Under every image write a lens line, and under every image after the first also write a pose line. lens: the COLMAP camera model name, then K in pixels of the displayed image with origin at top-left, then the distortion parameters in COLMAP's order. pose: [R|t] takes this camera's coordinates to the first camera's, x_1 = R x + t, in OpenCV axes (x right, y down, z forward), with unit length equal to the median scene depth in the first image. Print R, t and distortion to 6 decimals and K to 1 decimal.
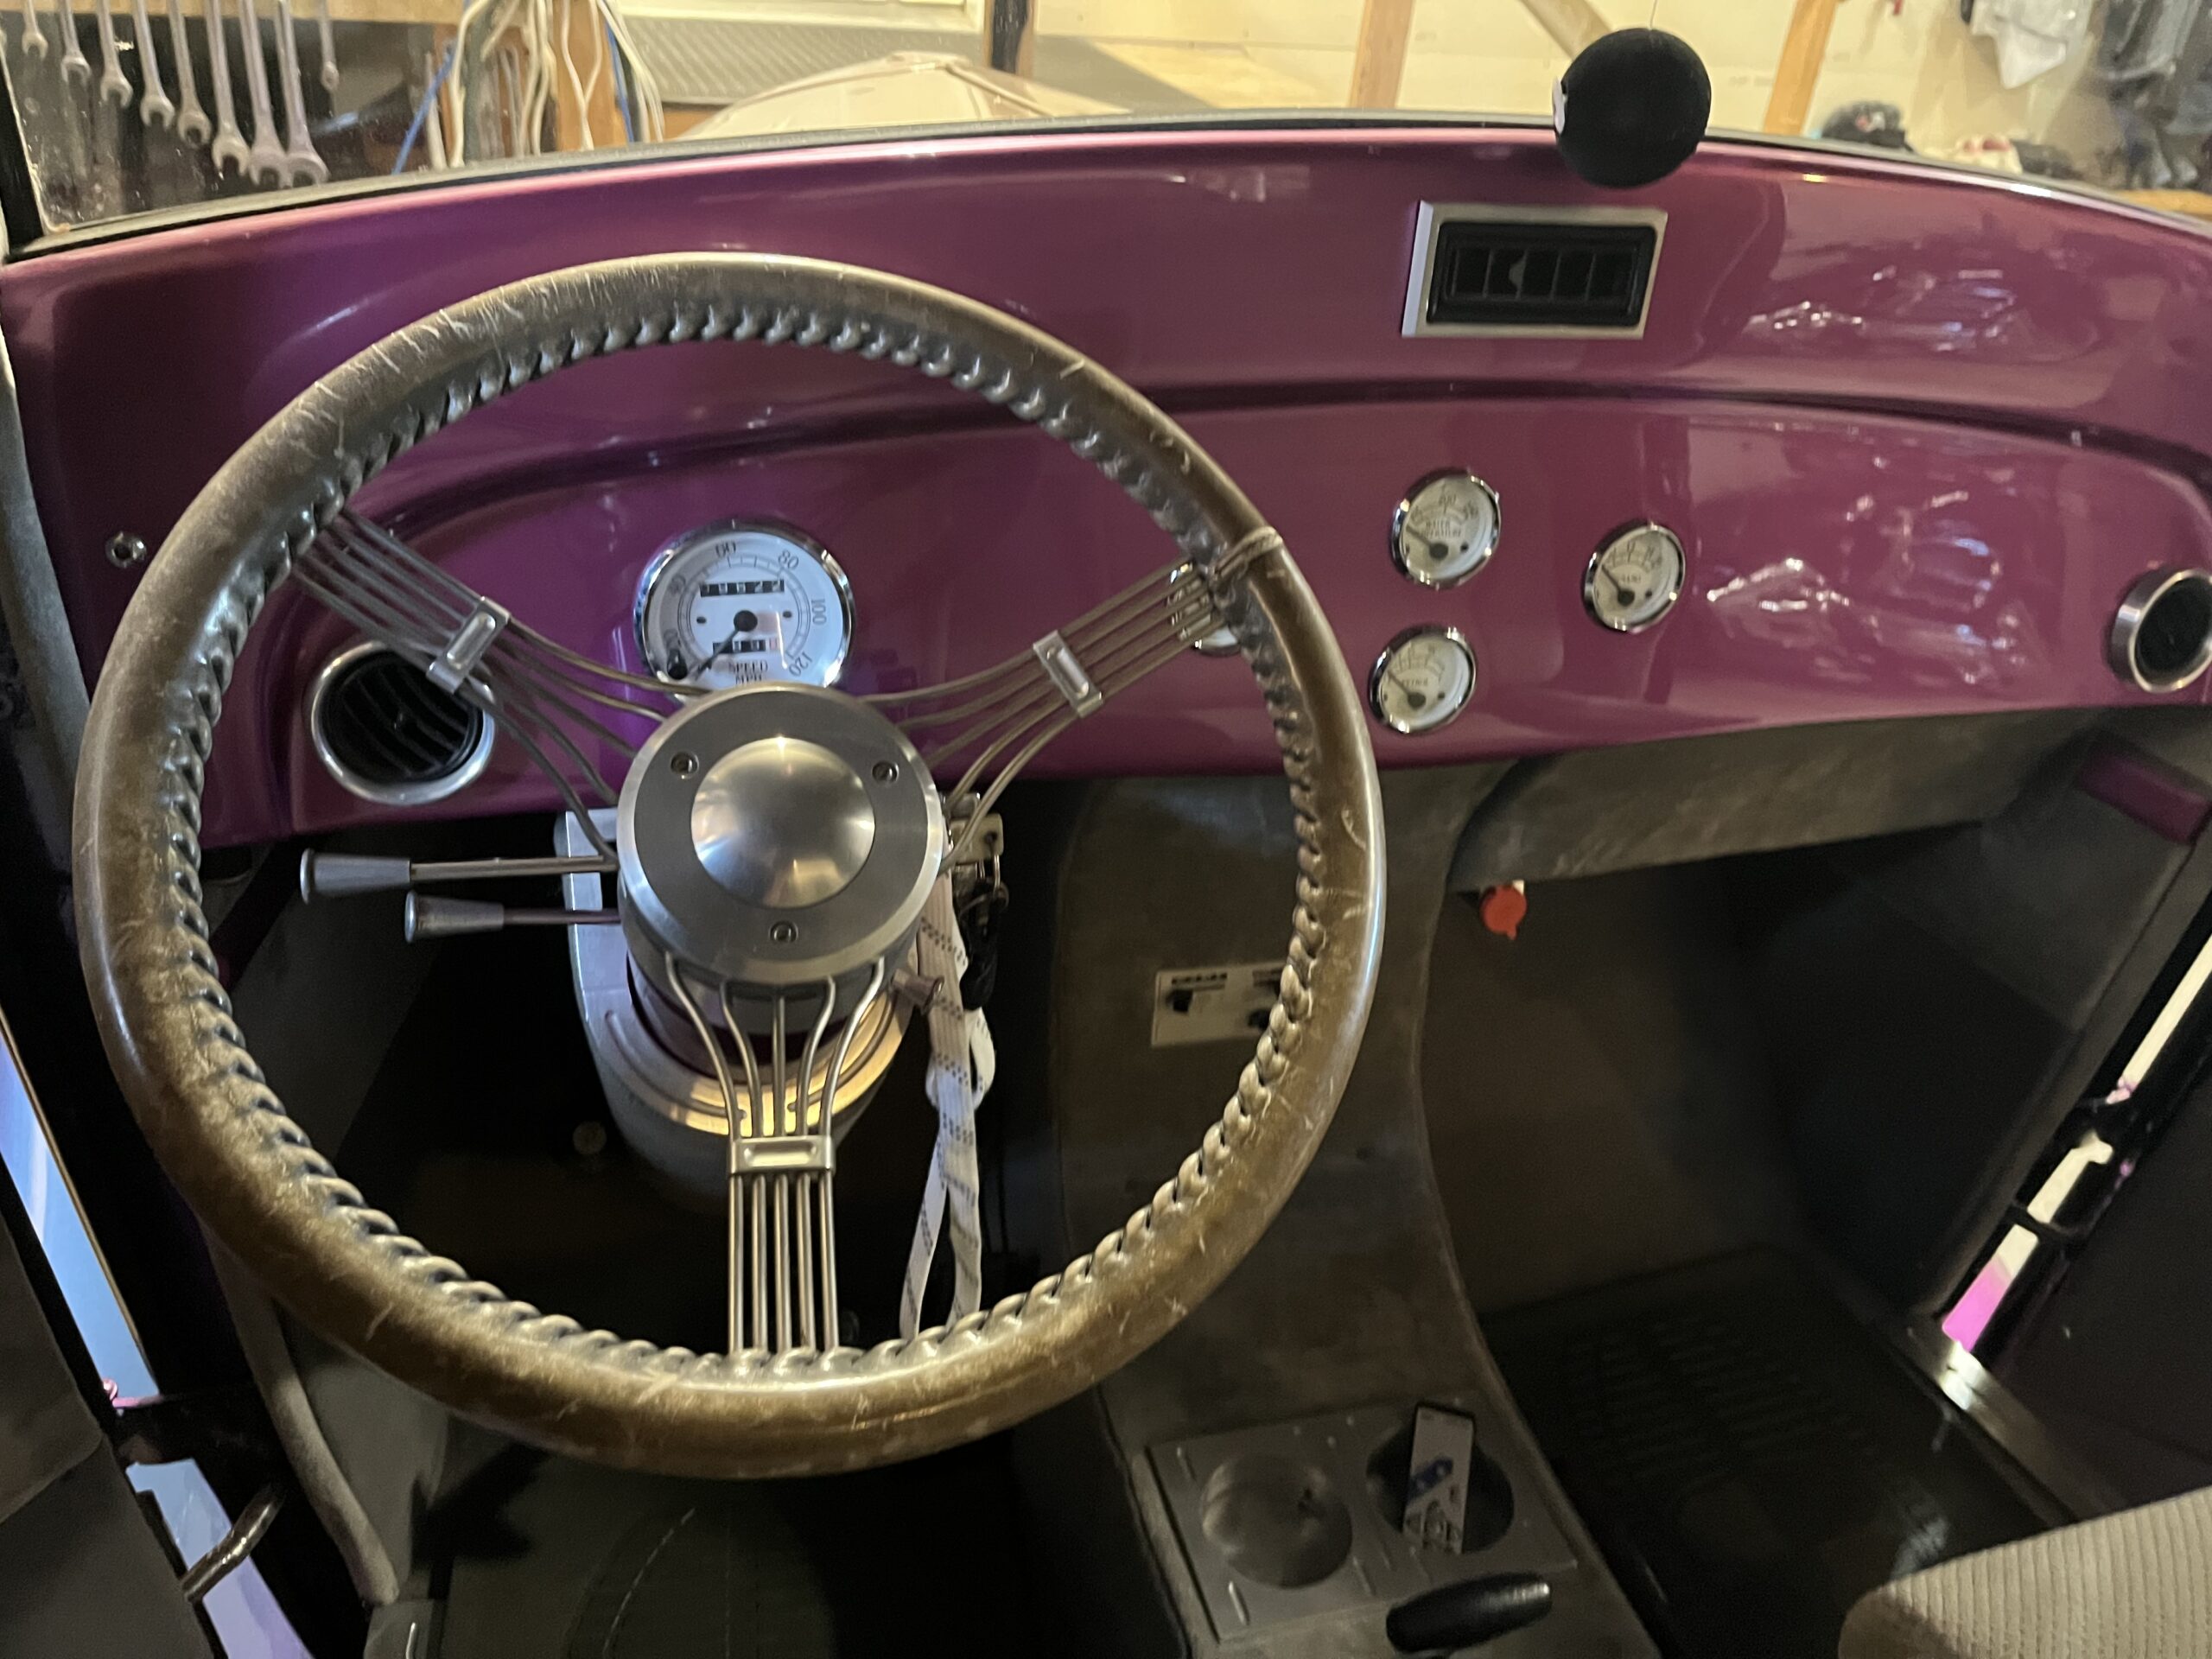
lens RADIAL K [[1676.1, 0, 1101.8], [0, 1676.1, 781.0], [0, 0, 1]] dist [0.060466, -0.102016]
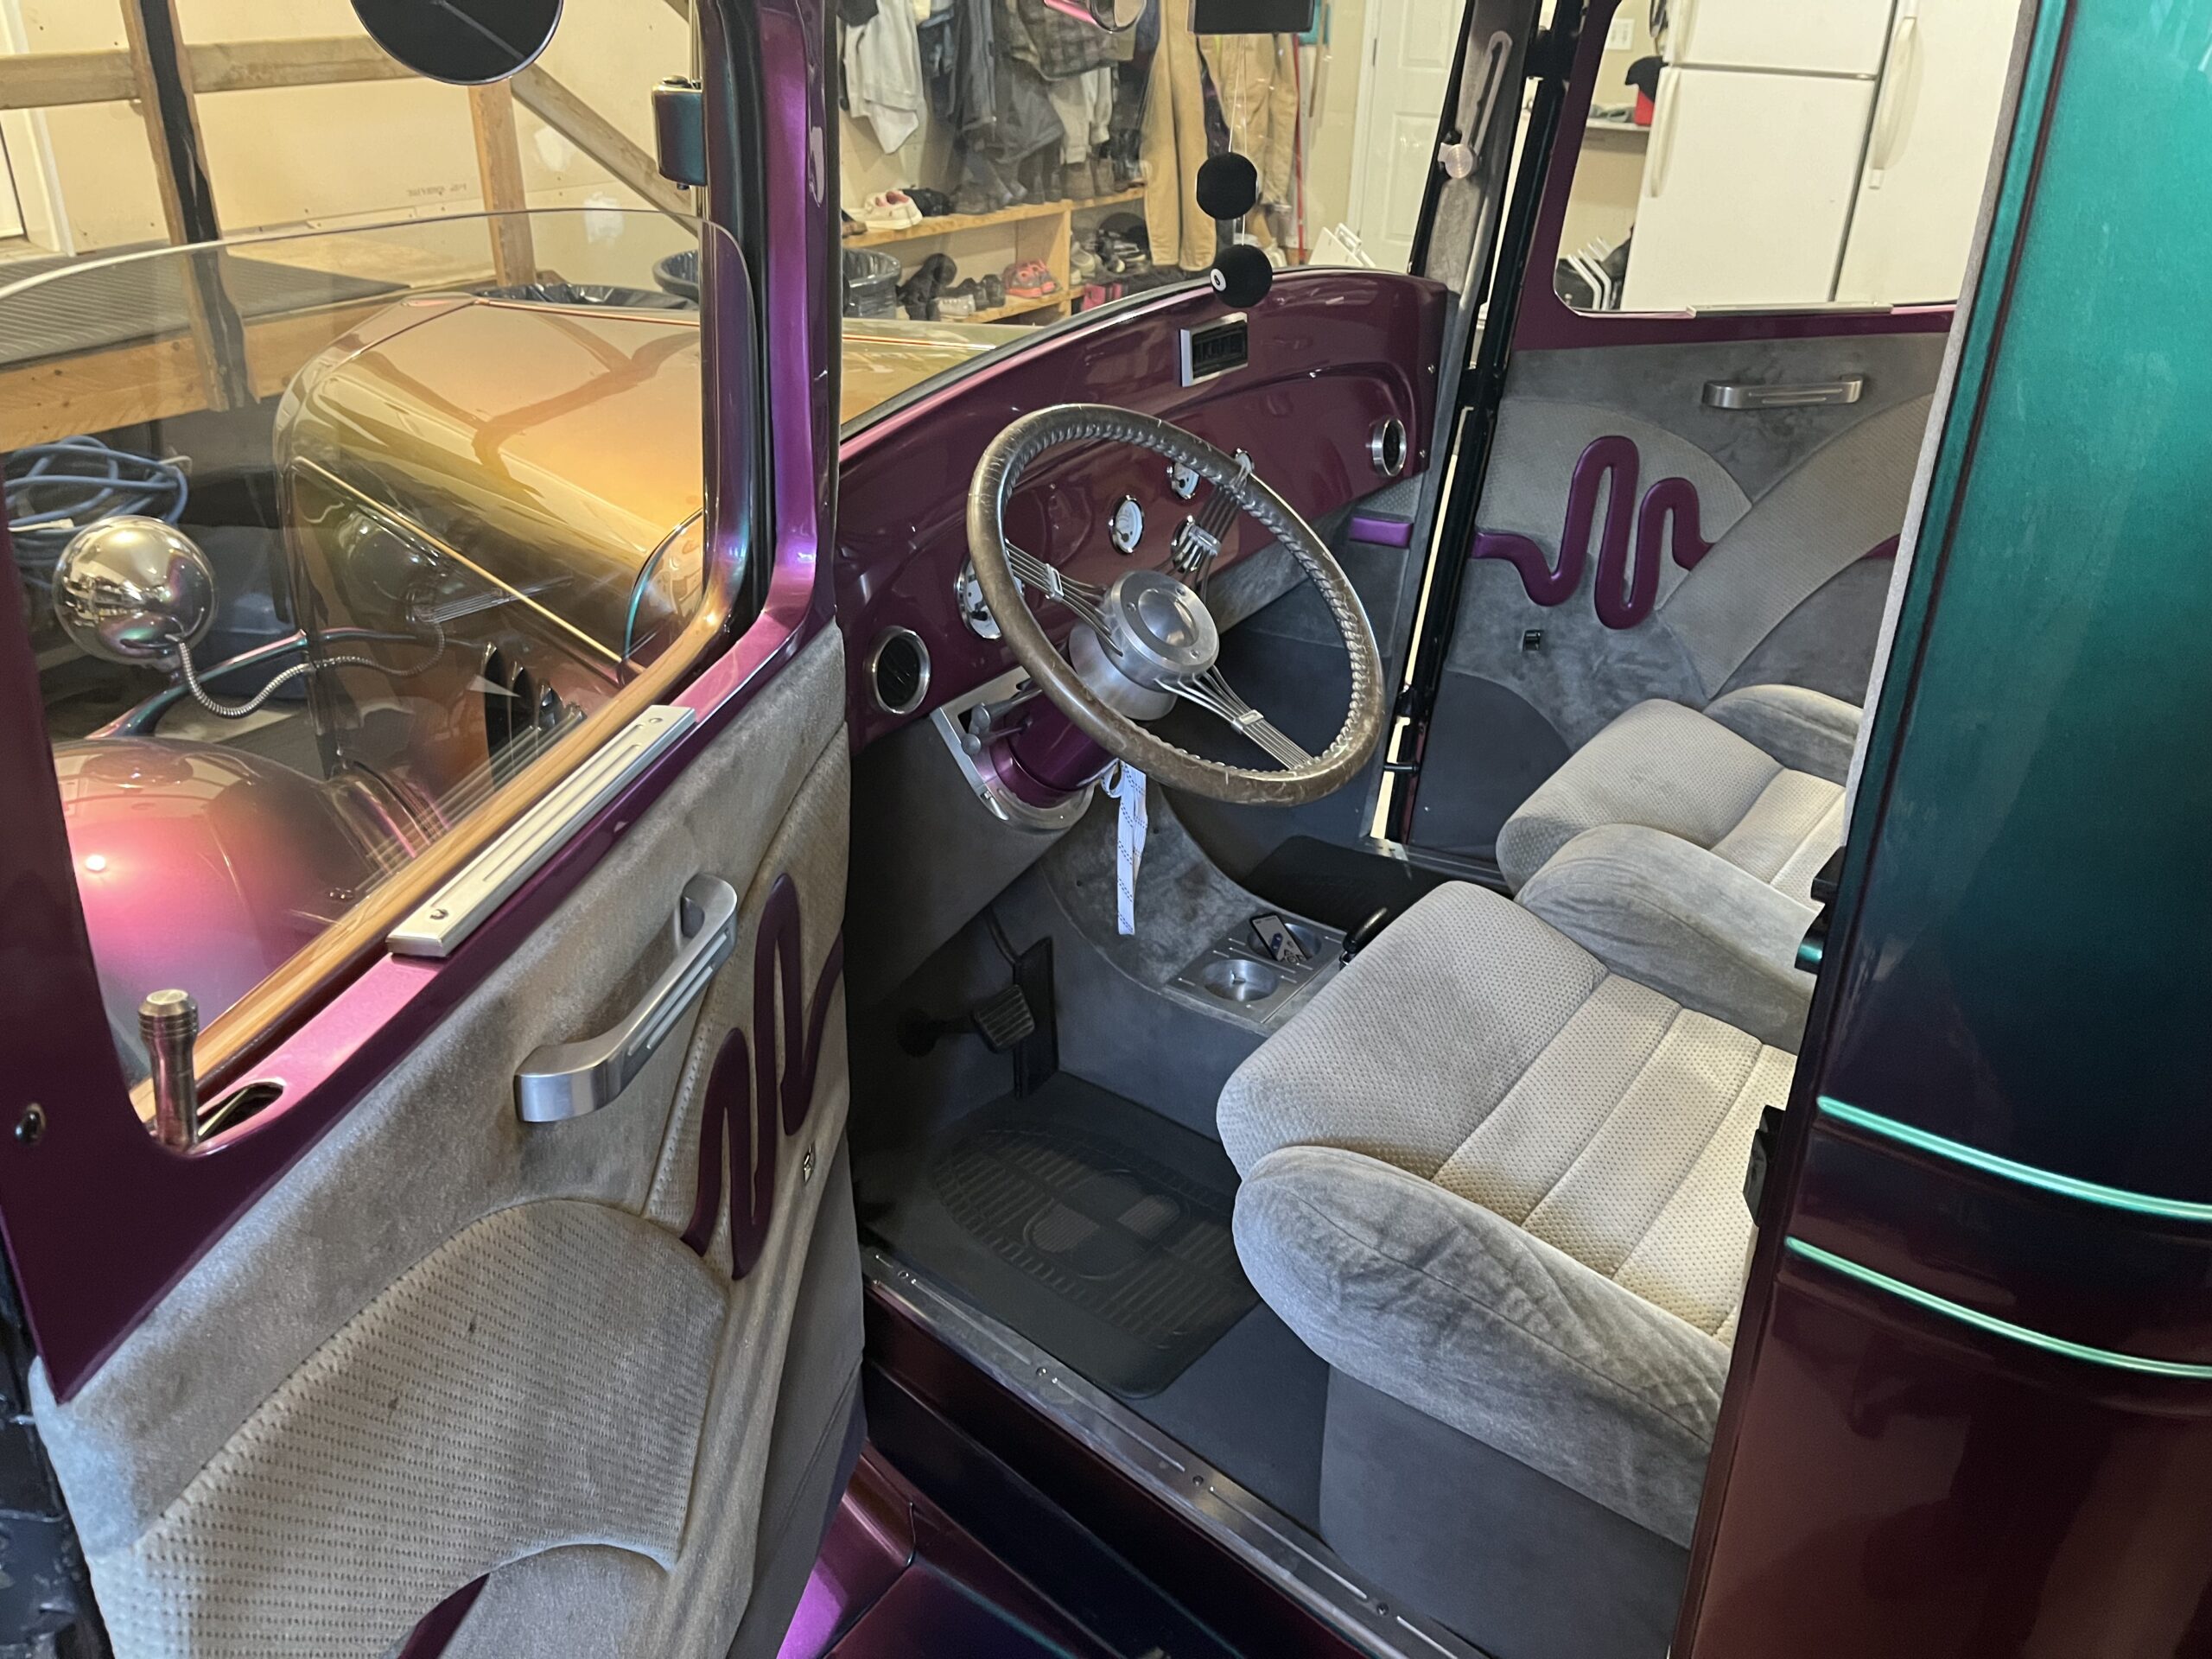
lens RADIAL K [[1676.1, 0, 1101.8], [0, 1676.1, 781.0], [0, 0, 1]] dist [0.060466, -0.102016]
pose [[0.779244, -0.339807, 0.526602, -0.888661], [0.359225, 0.930697, 0.068996, 0.030597], [-0.513552, 0.135404, 0.847308, -0.562430]]
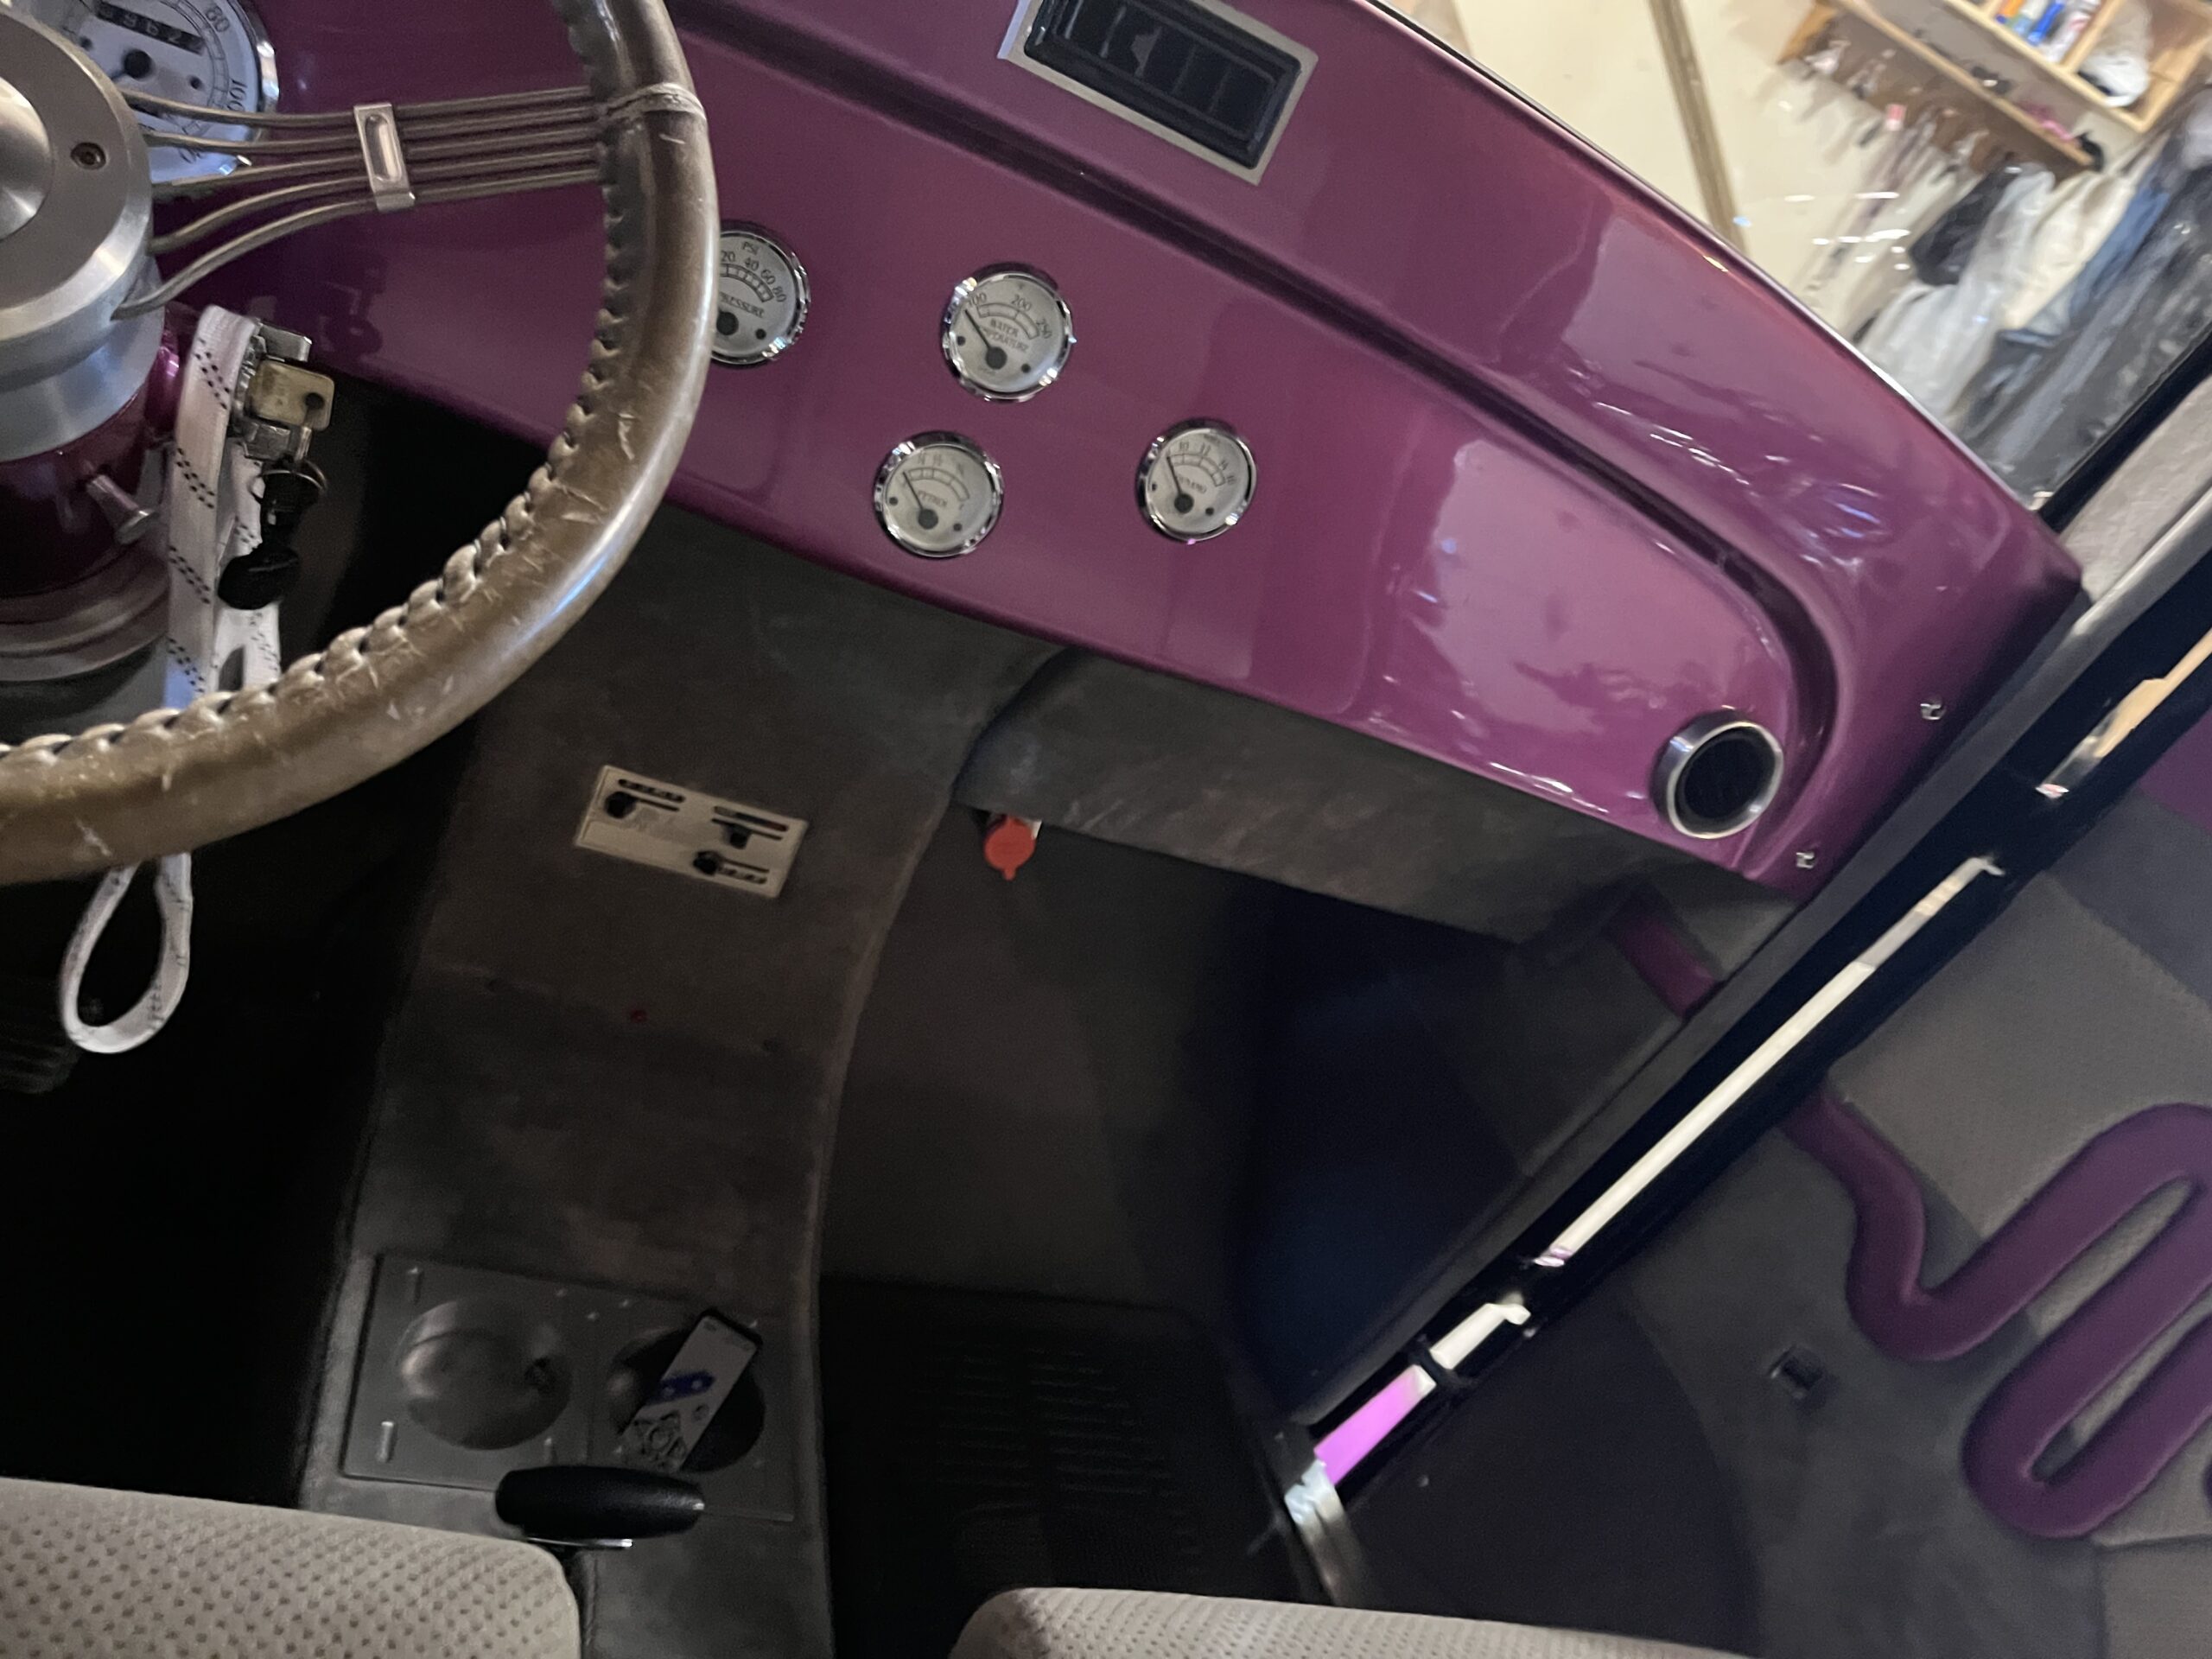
lens RADIAL K [[1676.1, 0, 1101.8], [0, 1676.1, 781.0], [0, 0, 1]] dist [0.060466, -0.102016]
pose [[0.928635, 0.347343, 0.130348, 0.168067], [-0.343527, 0.937733, -0.051431, 0.079545], [-0.140096, 0.002983, 0.990133, 0.082290]]
